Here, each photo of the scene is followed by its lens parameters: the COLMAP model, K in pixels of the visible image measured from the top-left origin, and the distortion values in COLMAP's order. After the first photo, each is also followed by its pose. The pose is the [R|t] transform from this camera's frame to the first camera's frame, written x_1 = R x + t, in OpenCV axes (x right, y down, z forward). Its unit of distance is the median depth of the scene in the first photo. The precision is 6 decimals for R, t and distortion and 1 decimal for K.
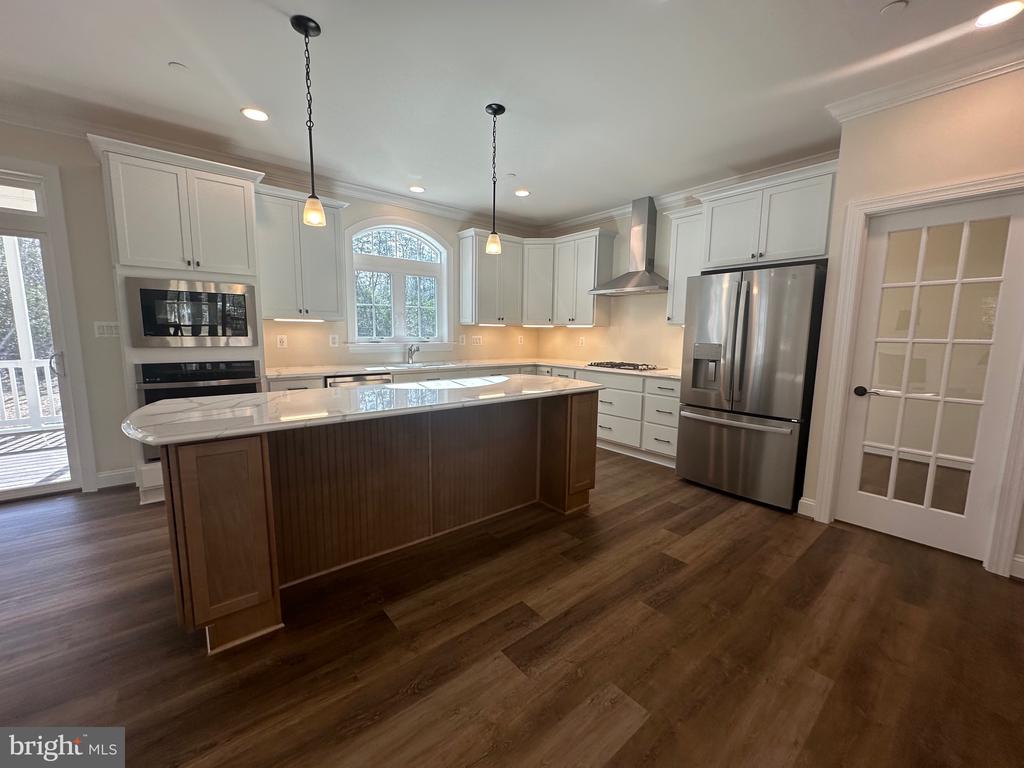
lens RADIAL K [[410.6, 0, 511.2], [0, 410.6, 383.1], [0, 0, 1]] dist [-0.007501, 0.001622]
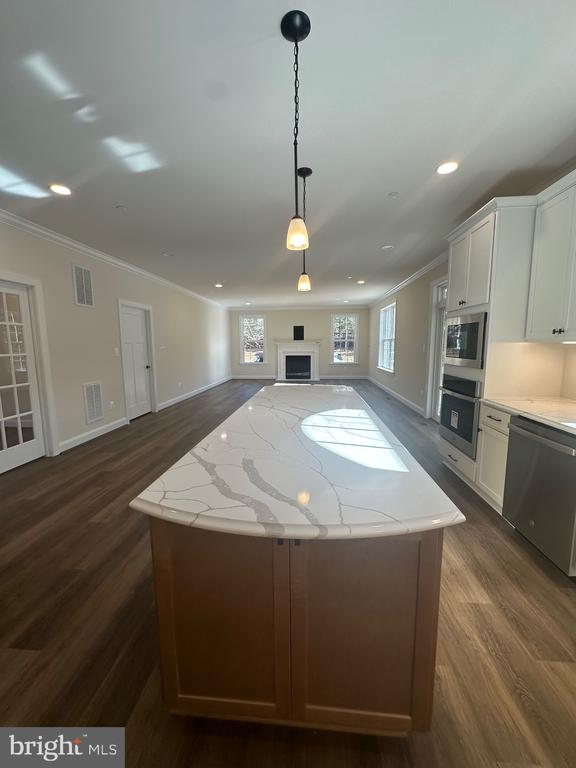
lens RADIAL K [[307.9, 0, 287.3], [0, 307.9, 381.0], [0, 0, 1]] dist [-0.007501, 0.001622]
pose [[-0.700279, 0.078500, -0.709540, 0.333881], [-0.090560, 0.976137, 0.197373, -0.187585], [0.708102, 0.202472, -0.676459, 1.308556]]
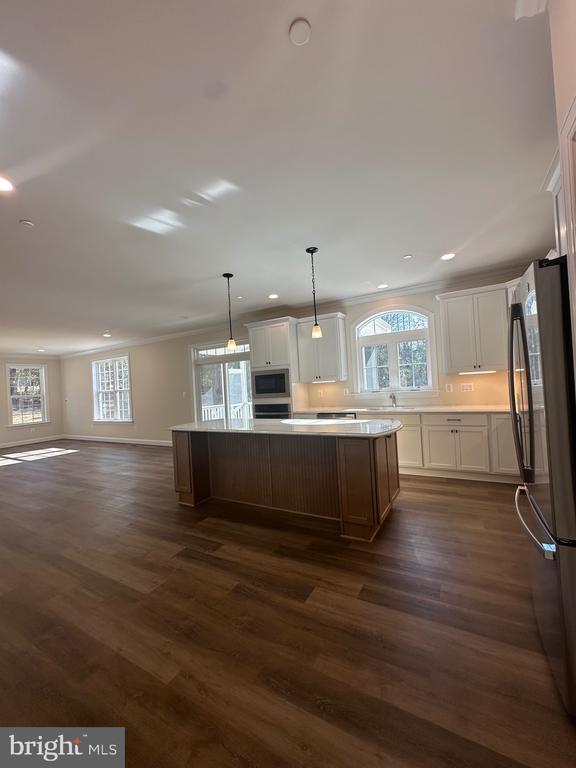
lens RADIAL K [[307.9, 0, 286.3], [0, 307.9, 382.8], [0, 0, 1]] dist [-0.007501, 0.001622]
pose [[0.345499, -0.042701, -0.937447, 0.928540], [-0.056797, 0.996181, -0.066309, -0.062814], [0.936699, 0.076154, 0.341755, 0.489416]]
